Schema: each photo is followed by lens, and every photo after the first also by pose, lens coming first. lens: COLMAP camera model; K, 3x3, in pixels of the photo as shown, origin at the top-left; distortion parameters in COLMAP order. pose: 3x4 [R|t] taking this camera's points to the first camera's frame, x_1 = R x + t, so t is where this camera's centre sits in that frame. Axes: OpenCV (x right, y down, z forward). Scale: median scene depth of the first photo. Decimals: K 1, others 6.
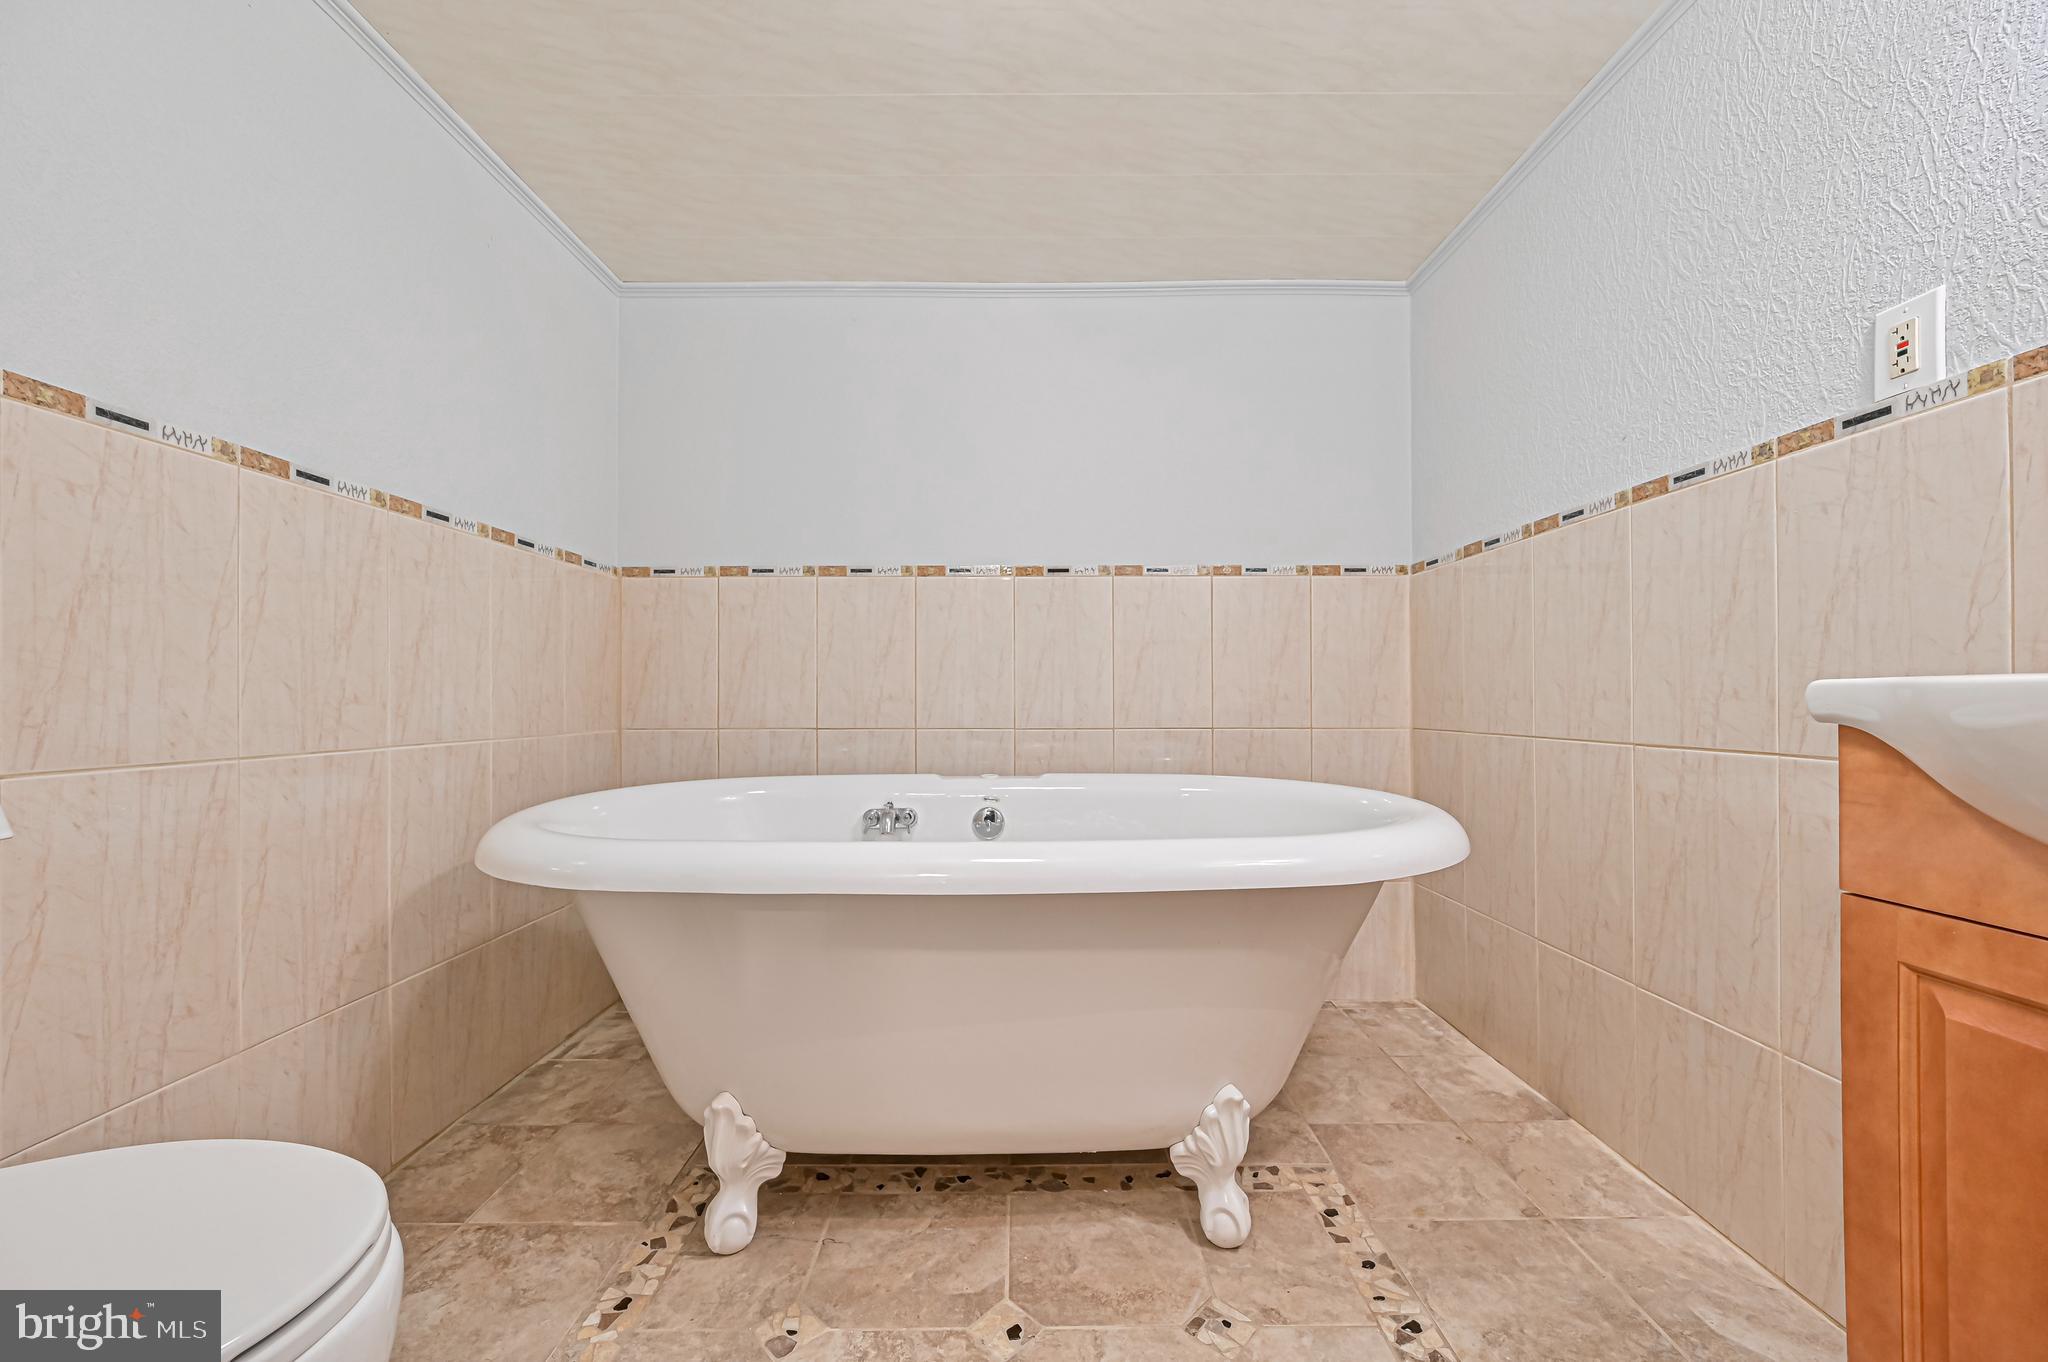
lens RADIAL K [[806.7, 0, 1023.1], [0, 806.7, 685.5], [0, 0, 1]] dist [-0.002359, 0.000743]
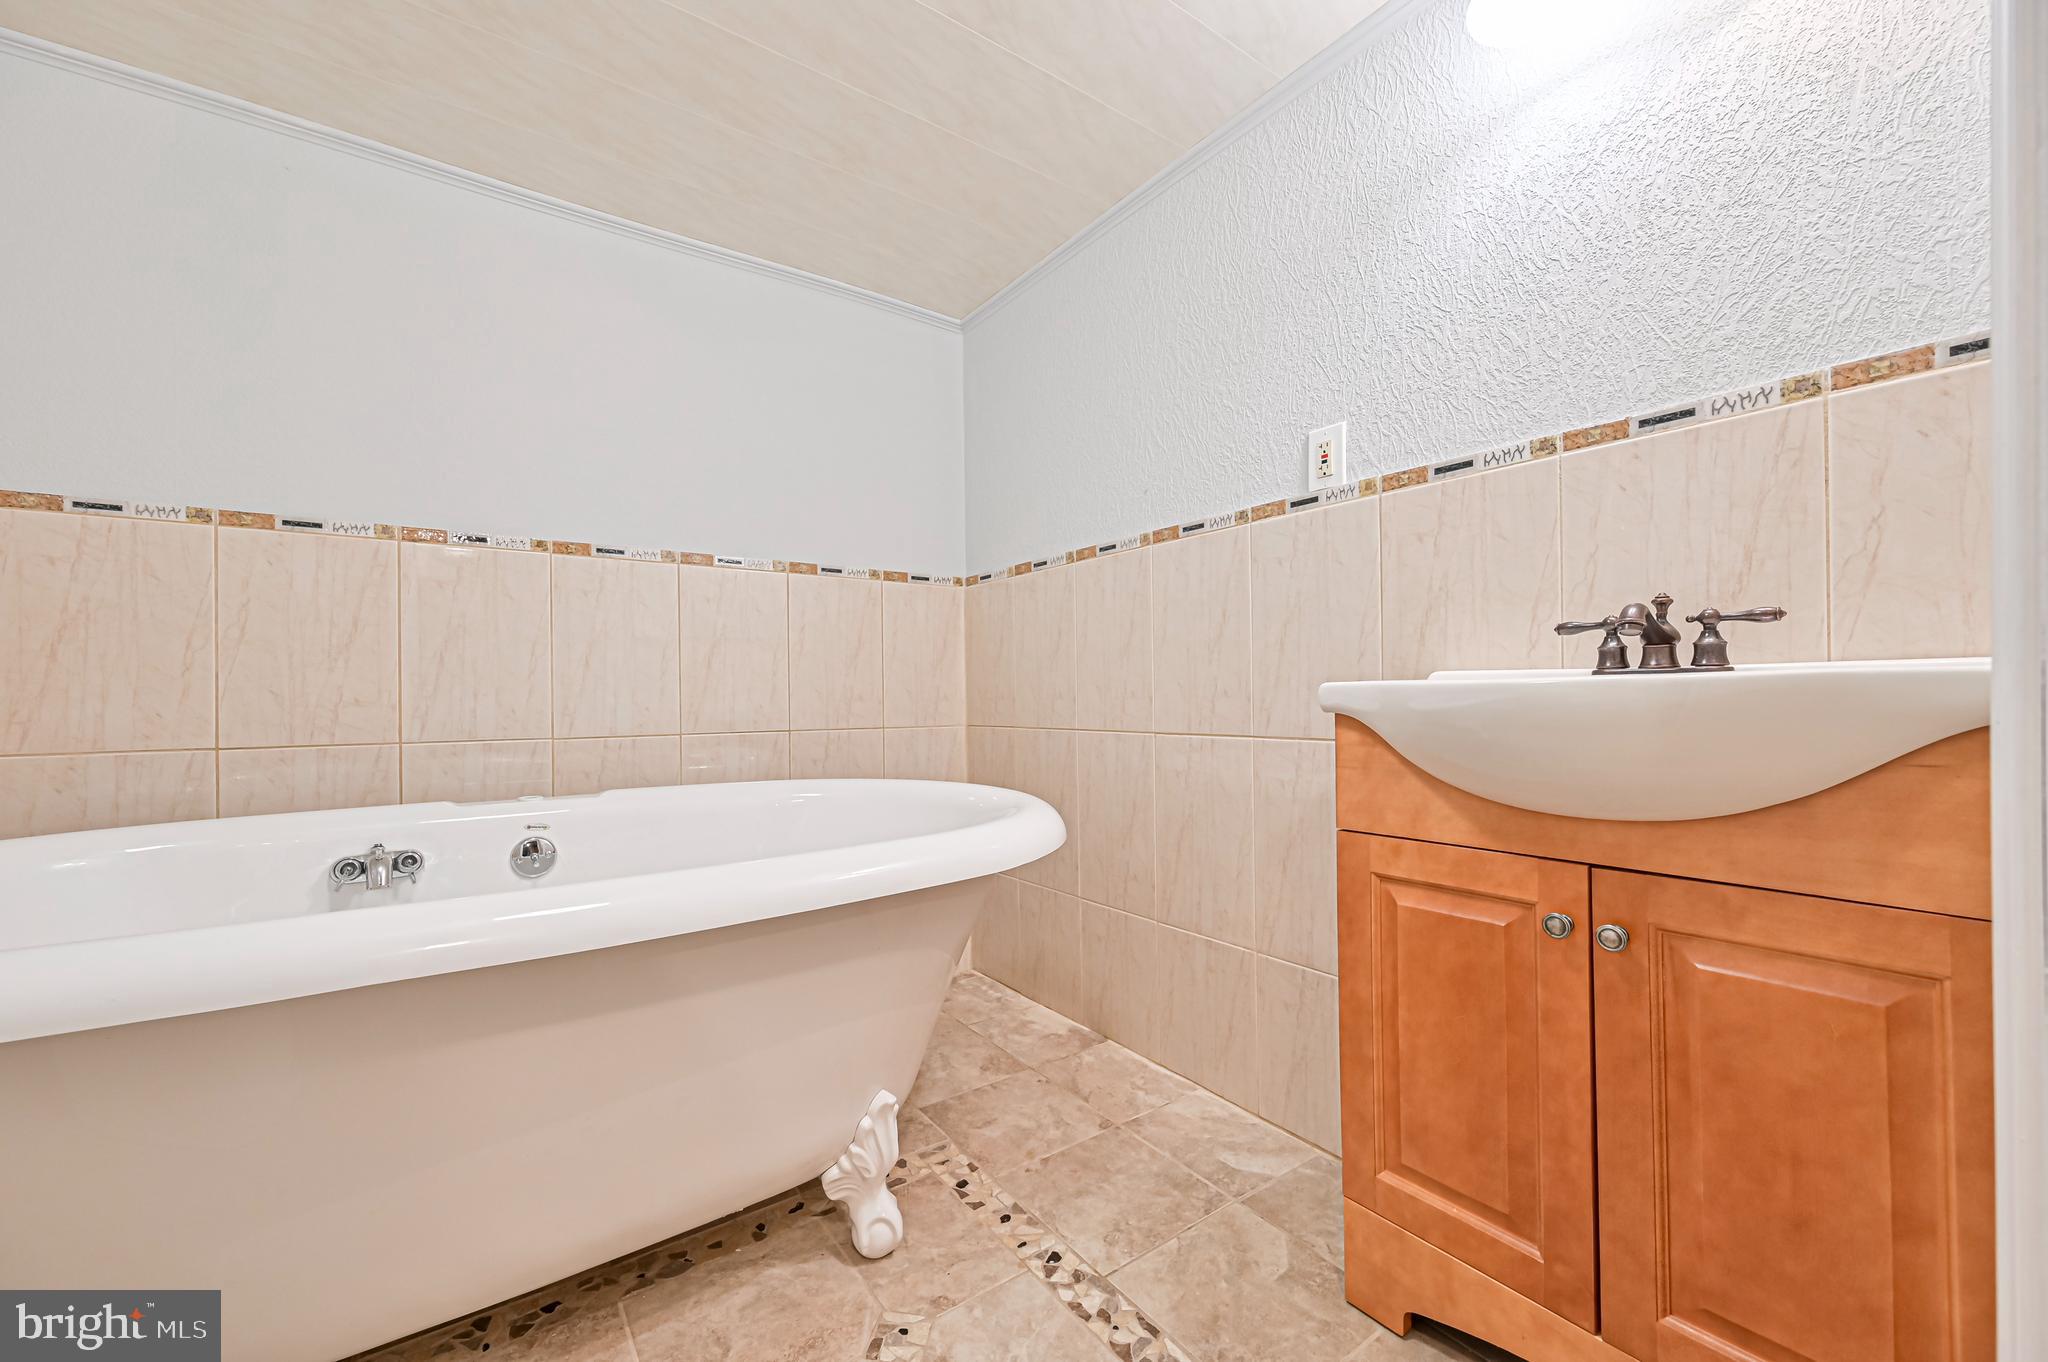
lens RADIAL K [[806.7, 0, 1022.5], [0, 806.7, 686.9], [0, 0, 1]] dist [-0.002359, 0.000743]
pose [[0.813400, 0.001734, 0.581702, -0.174515], [-0.001481, 0.999998, -0.000910, 0.001887], [-0.581703, -0.000122, 0.813401, 0.094901]]
